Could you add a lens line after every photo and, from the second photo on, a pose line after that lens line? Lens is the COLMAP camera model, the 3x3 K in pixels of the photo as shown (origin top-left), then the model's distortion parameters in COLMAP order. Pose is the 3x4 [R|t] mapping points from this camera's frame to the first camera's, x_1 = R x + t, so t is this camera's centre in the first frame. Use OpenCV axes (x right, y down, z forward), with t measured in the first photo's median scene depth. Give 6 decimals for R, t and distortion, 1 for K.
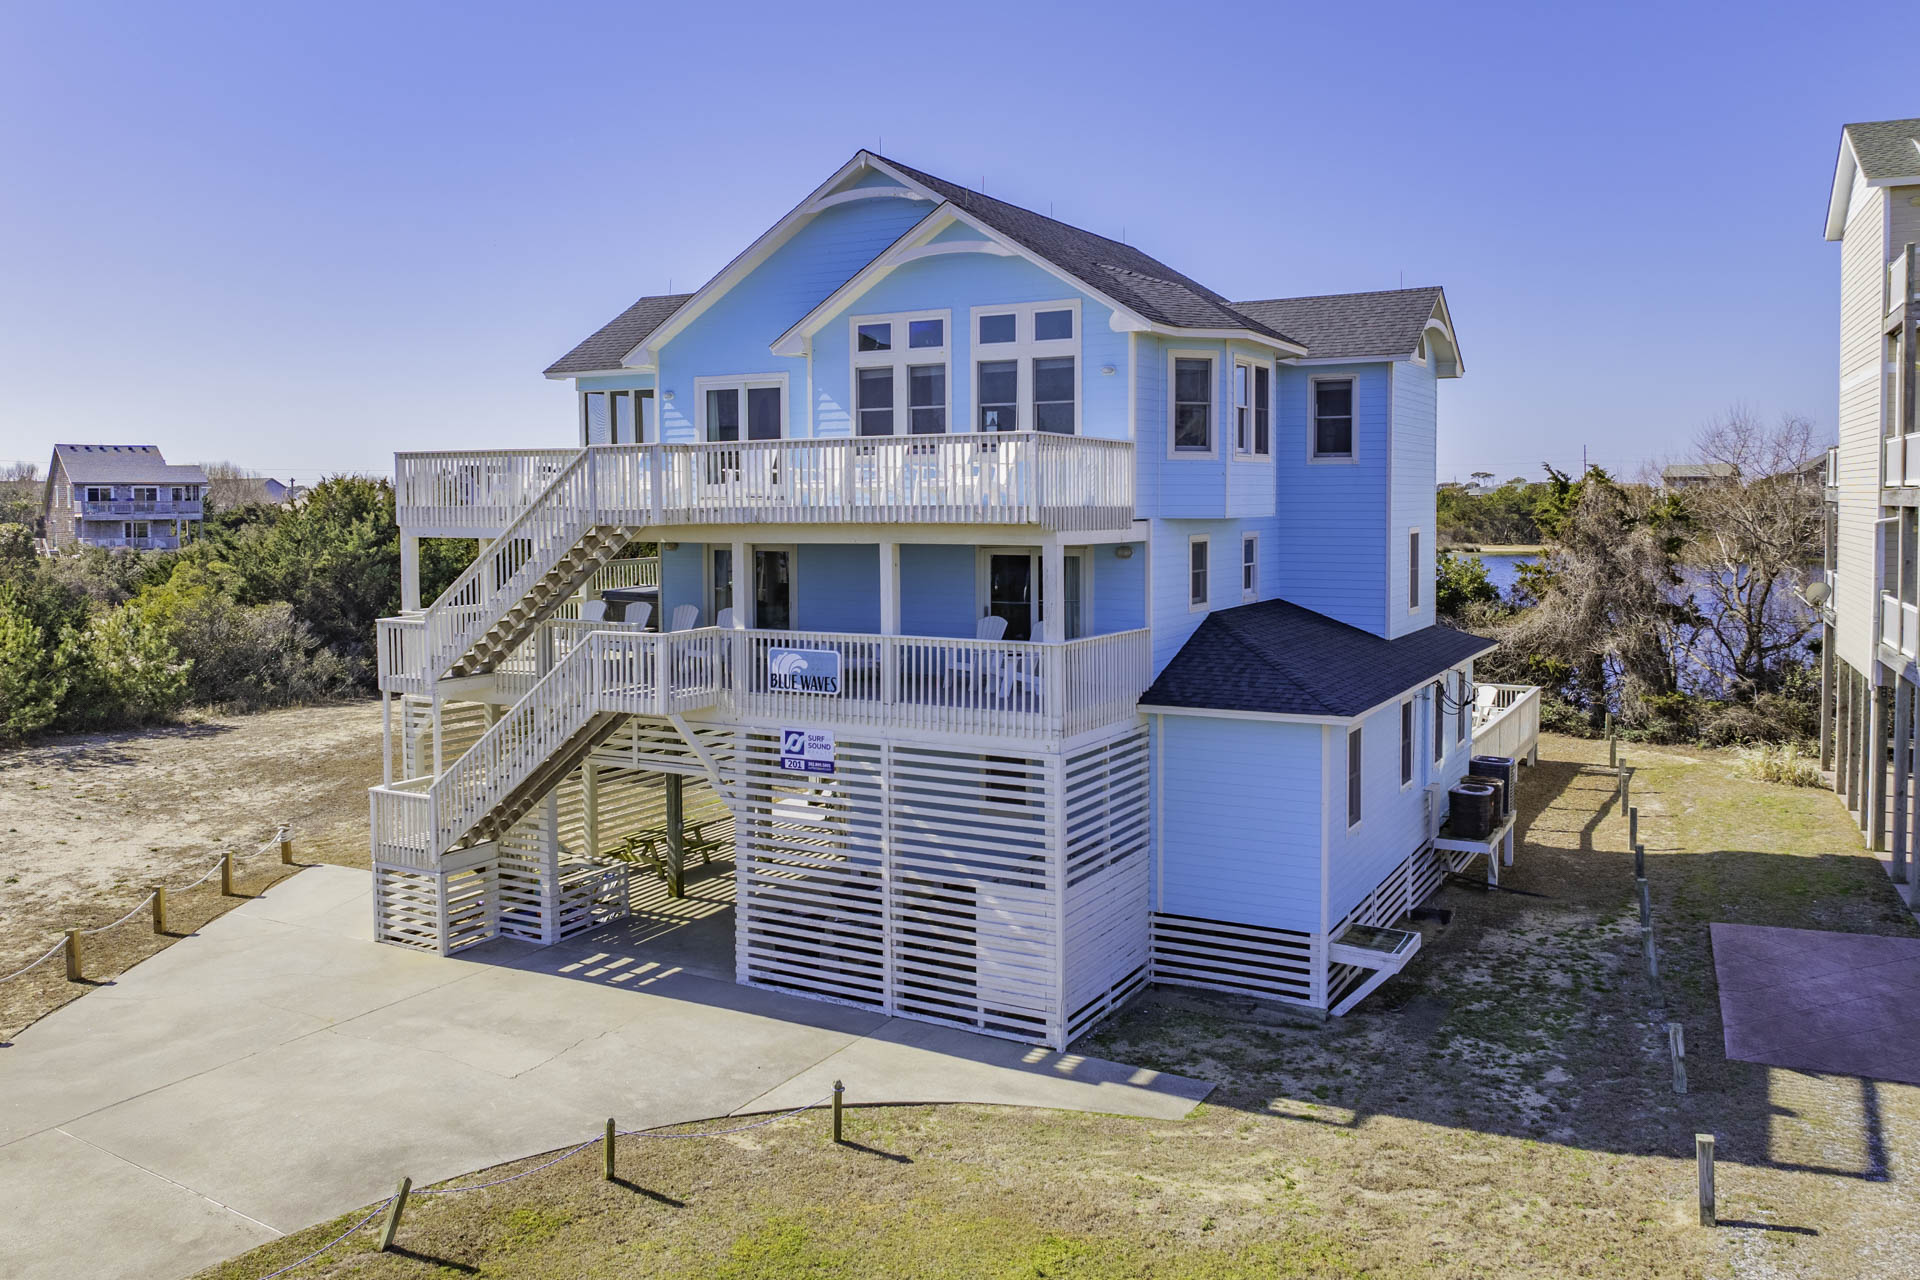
lens RADIAL K [[1447.5, 0, 952.5], [0, 1447.5, 552.5], [0, 0, 1]] dist [-0.032407, -0.002482]
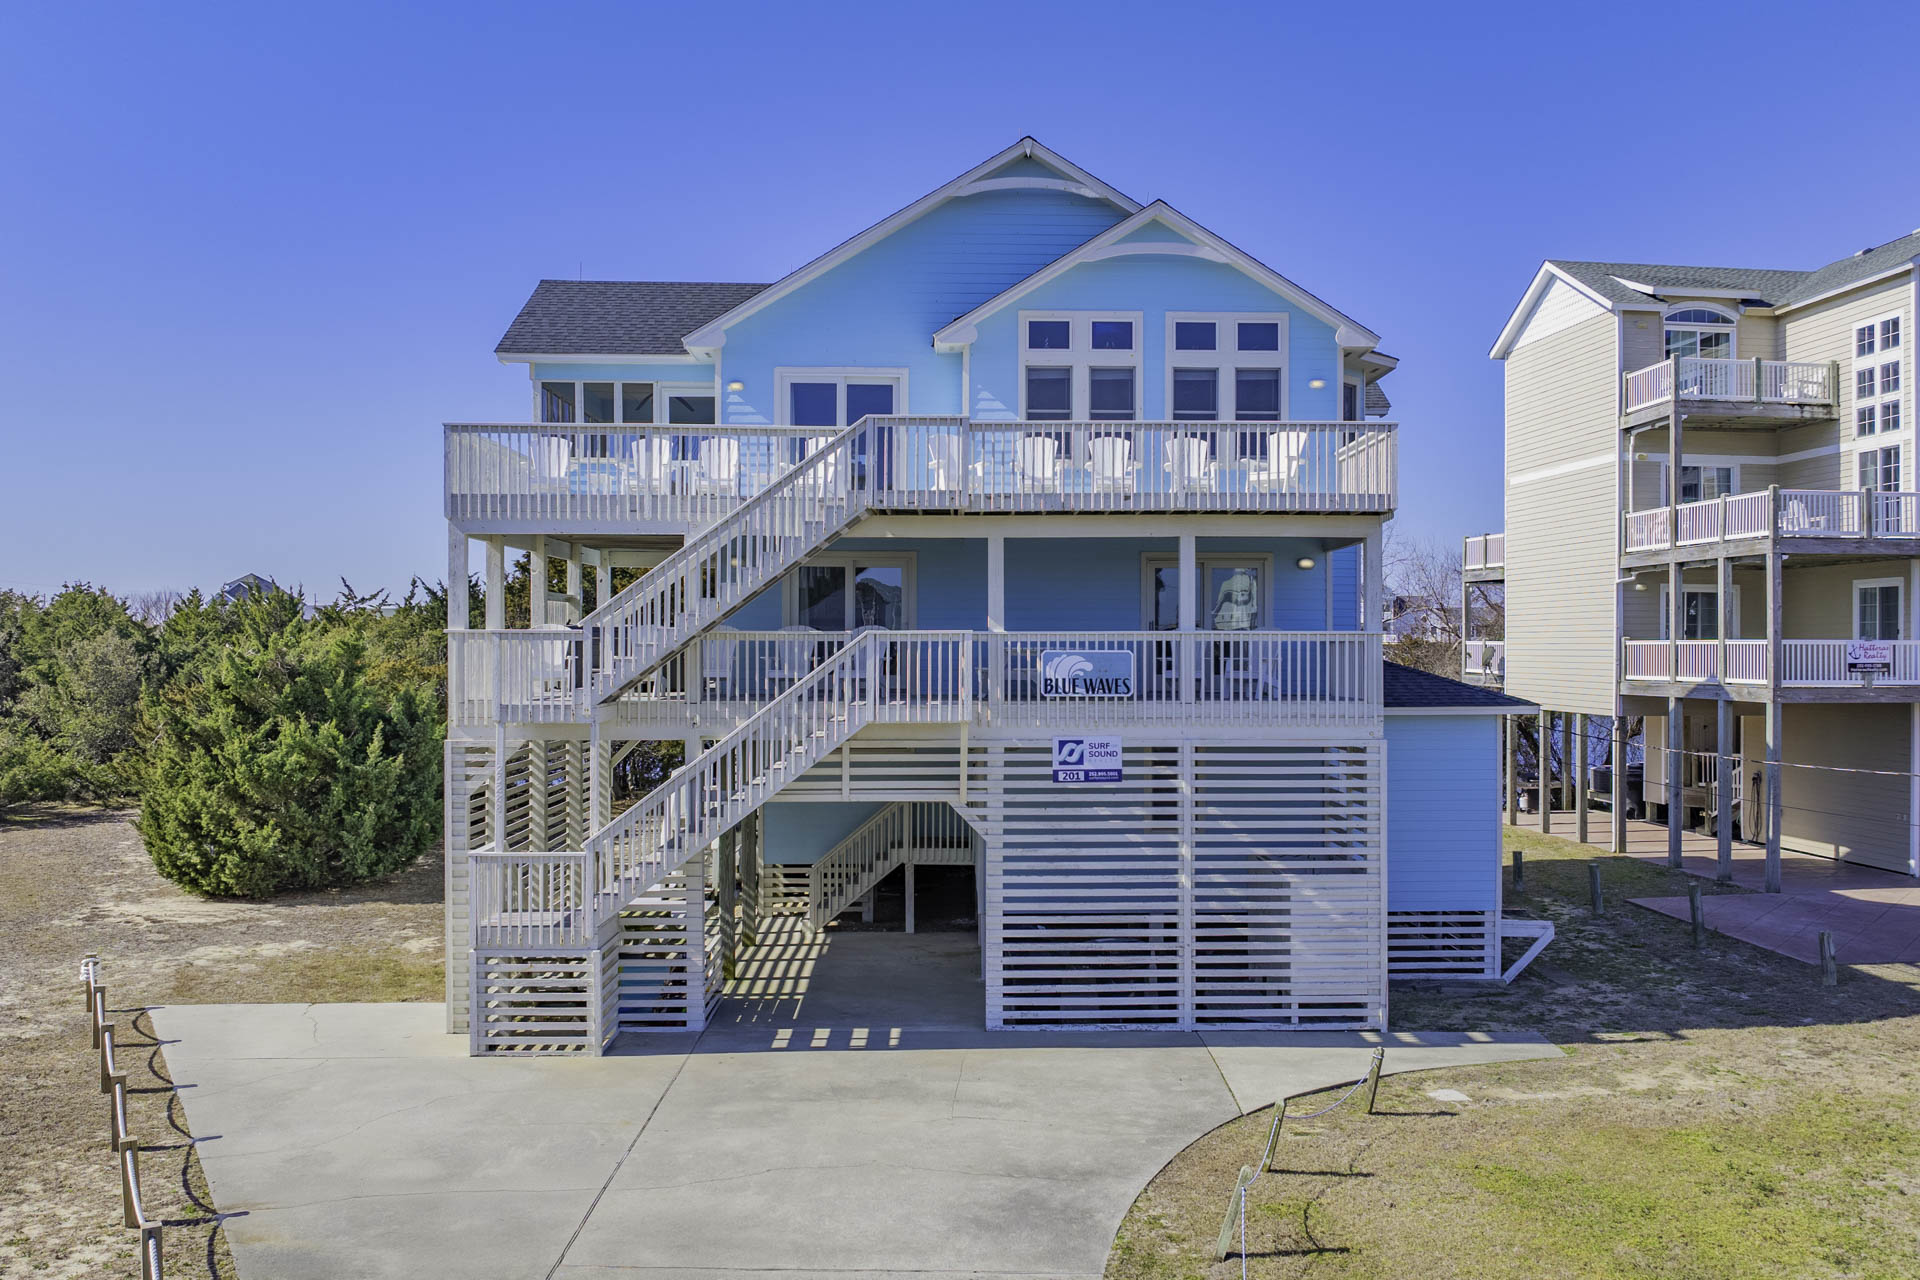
lens RADIAL K [[1584.7, 0, 993.3], [0, 1584.7, 647.0], [0, 0, 1]] dist [-0.019795, -0.010830]
pose [[0.857064, 0.006599, 0.515167, -0.678053], [0.012265, 0.999373, -0.033206, 0.097546], [-0.515063, 0.034778, 0.856446, 0.155740]]
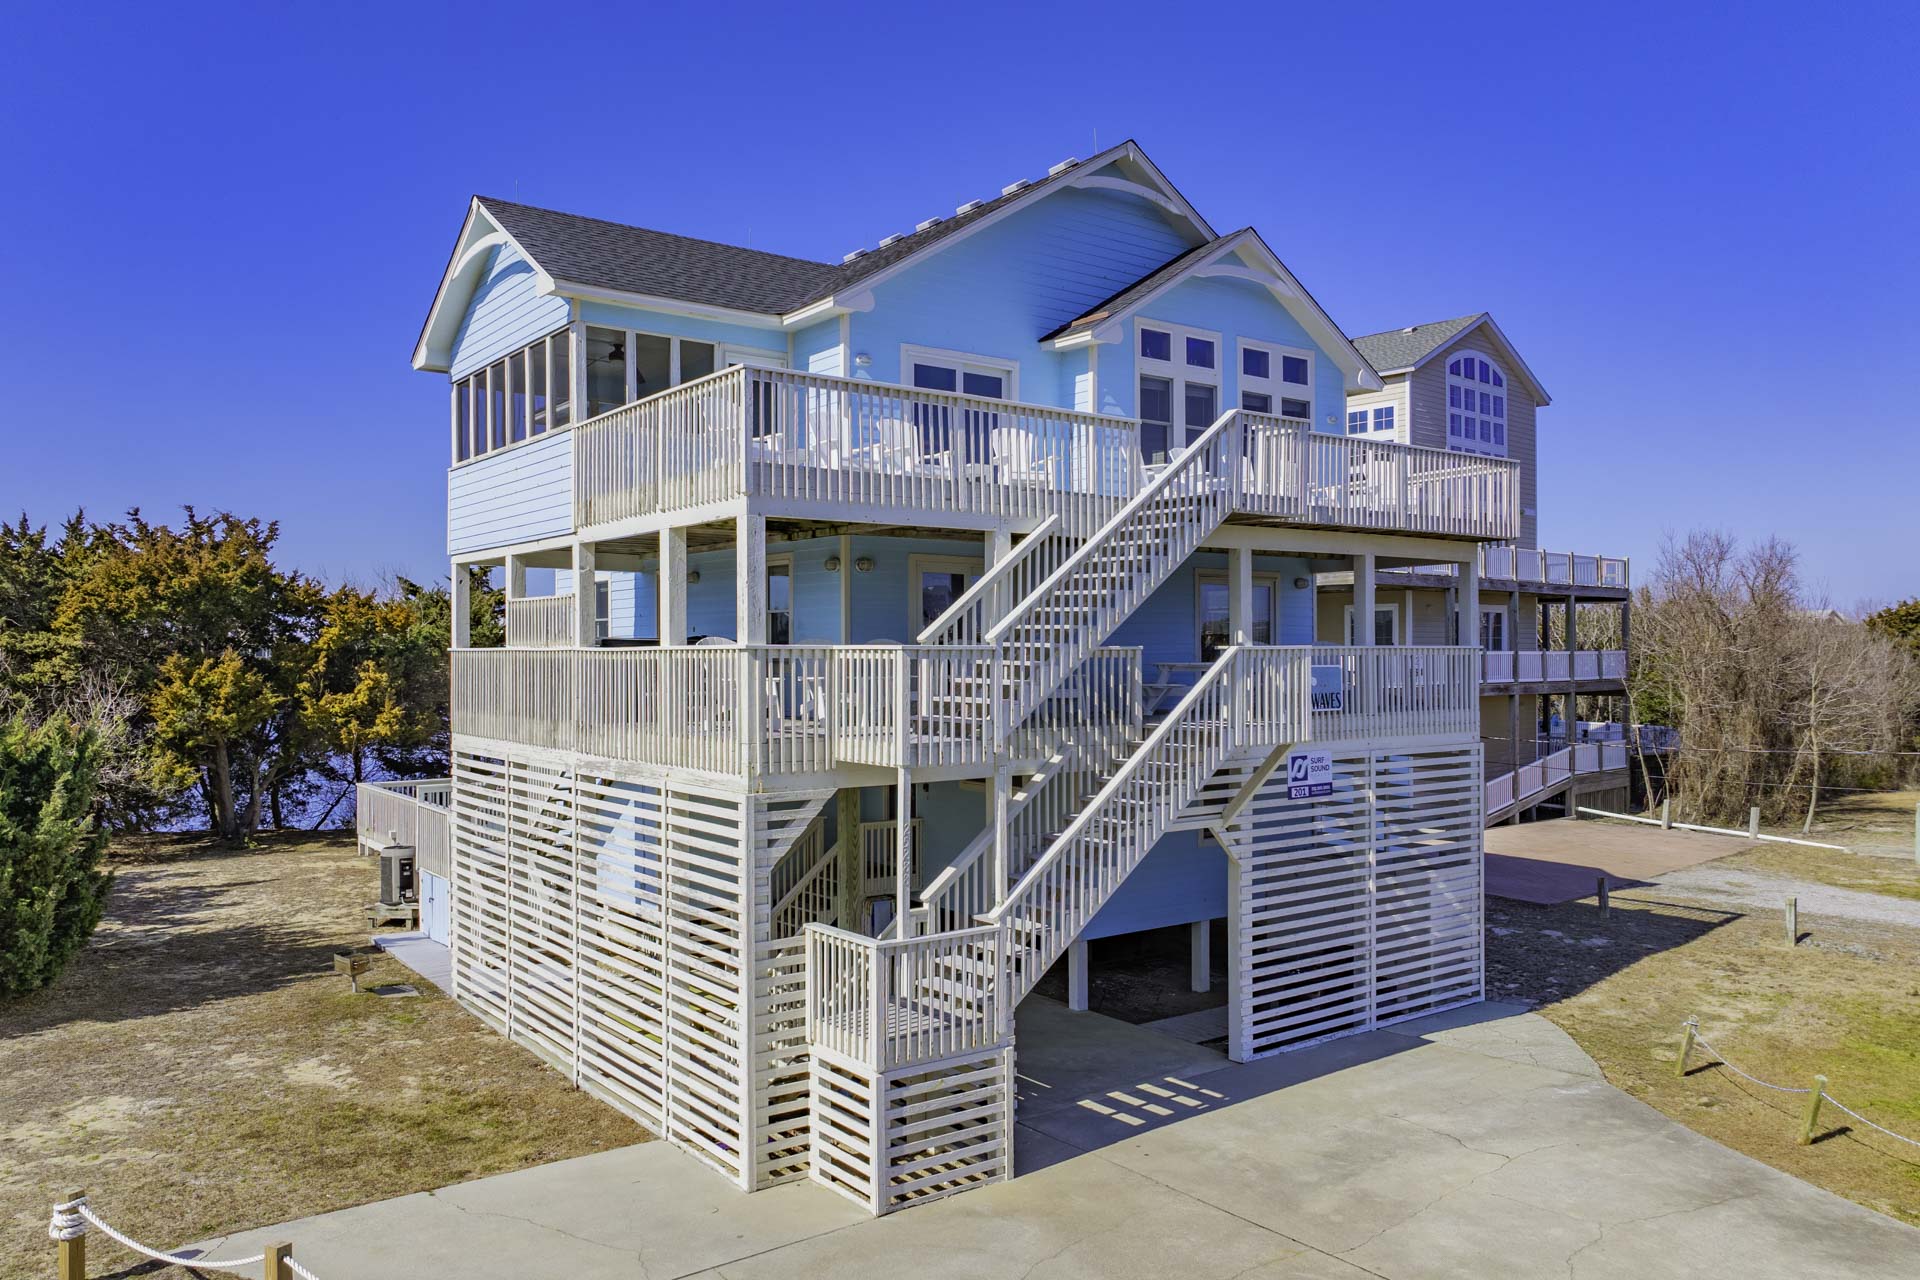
lens RADIAL K [[1383.5, 0, 918.9], [0, 1383.5, 642.4], [0, 0, 1]] dist [-0.035766, 0.001154]
pose [[0.422751, 0.012385, 0.906161, -1.011045], [0.032928, 0.999036, -0.029016, 0.069359], [-0.905647, 0.042105, 0.421936, 0.850199]]
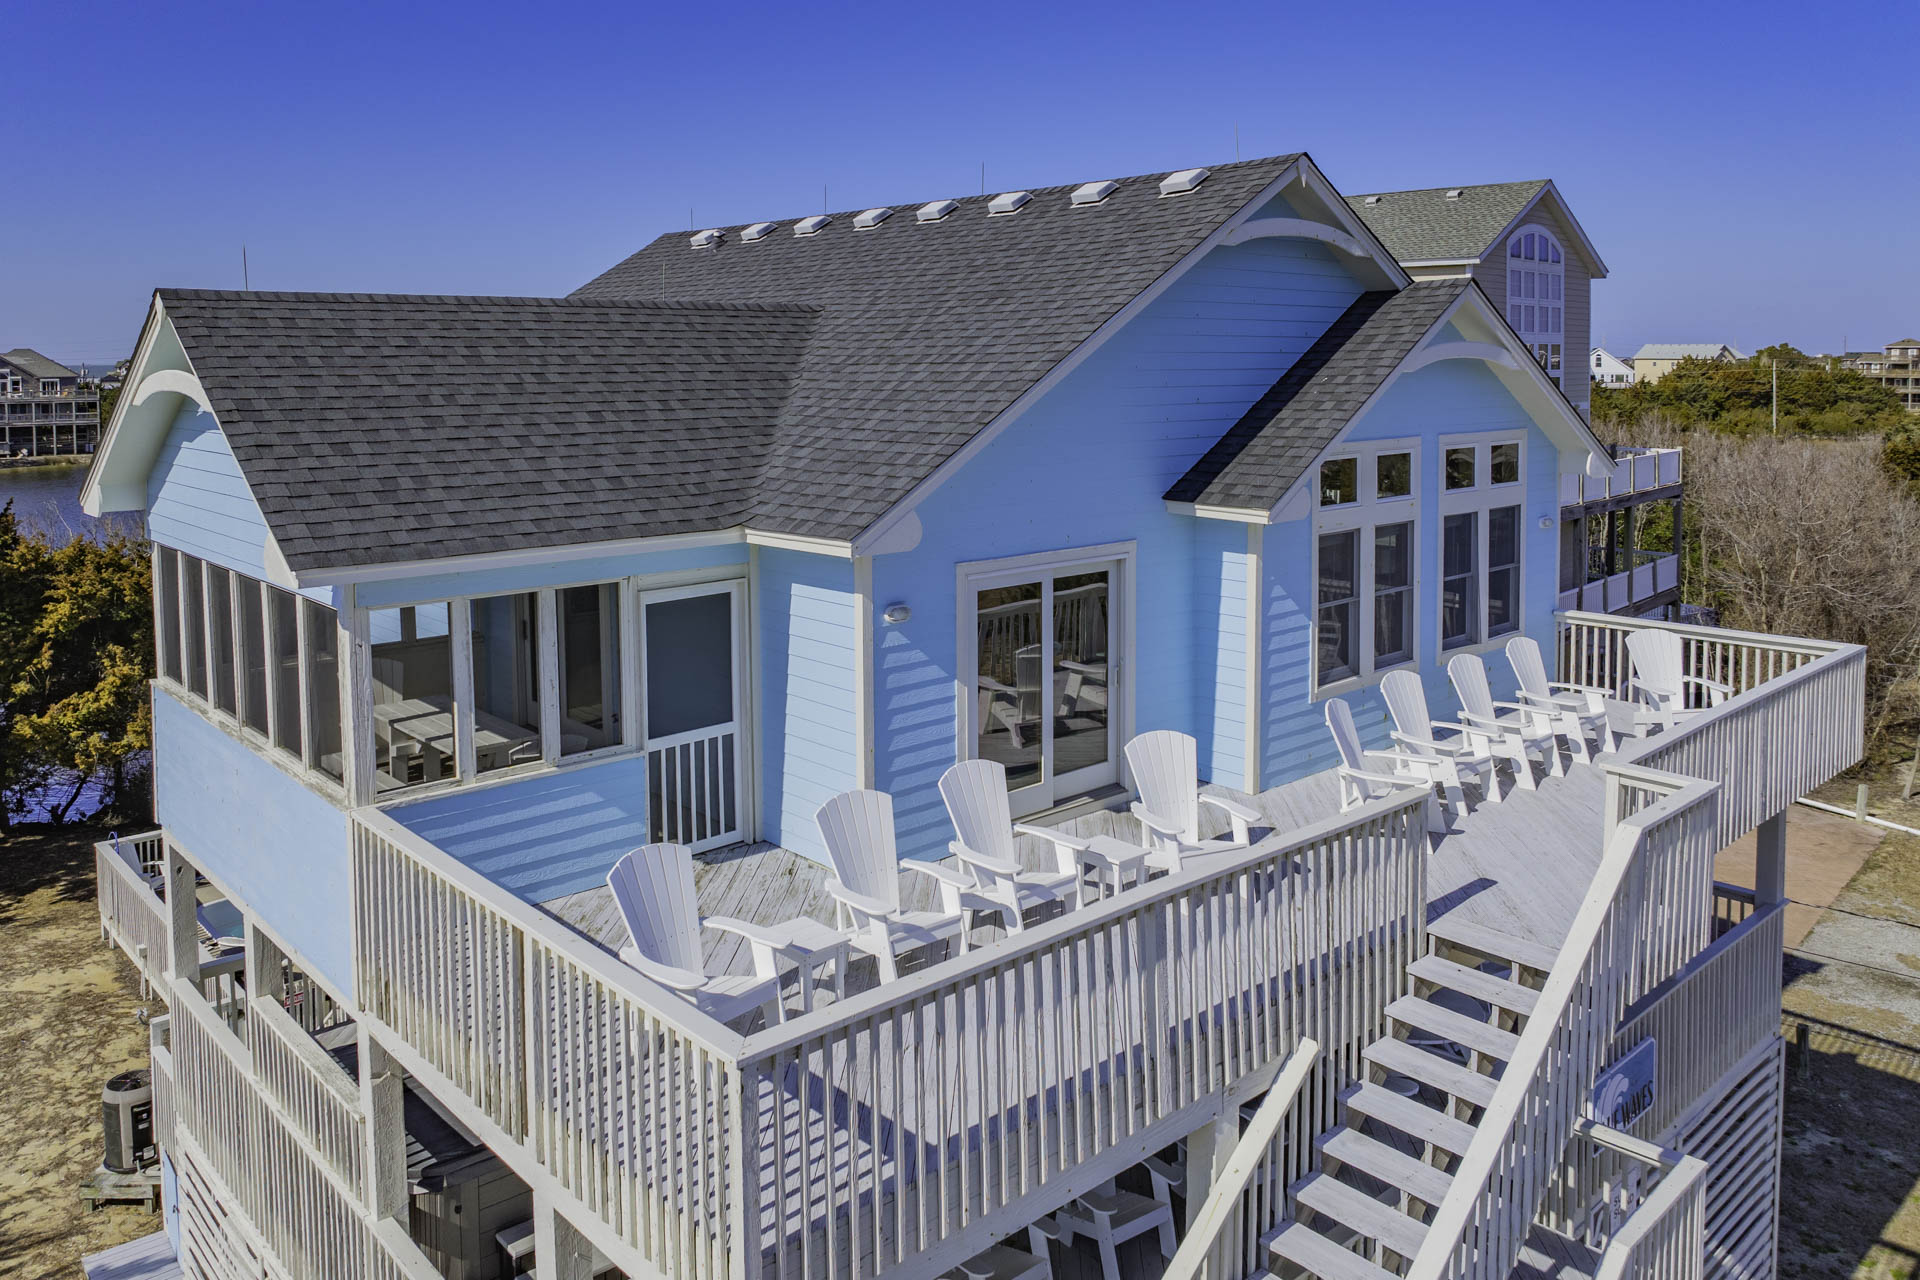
lens RADIAL K [[1459.0, 0, 964.5], [0, 1459.0, 397.1], [0, 0, 1]] dist [-0.038934, 0.004925]
pose [[0.314122, -0.009583, 0.949334, -0.715684], [0.046851, 0.998887, -0.005420, -0.204463], [-0.948226, 0.046180, 0.314221, 1.054338]]
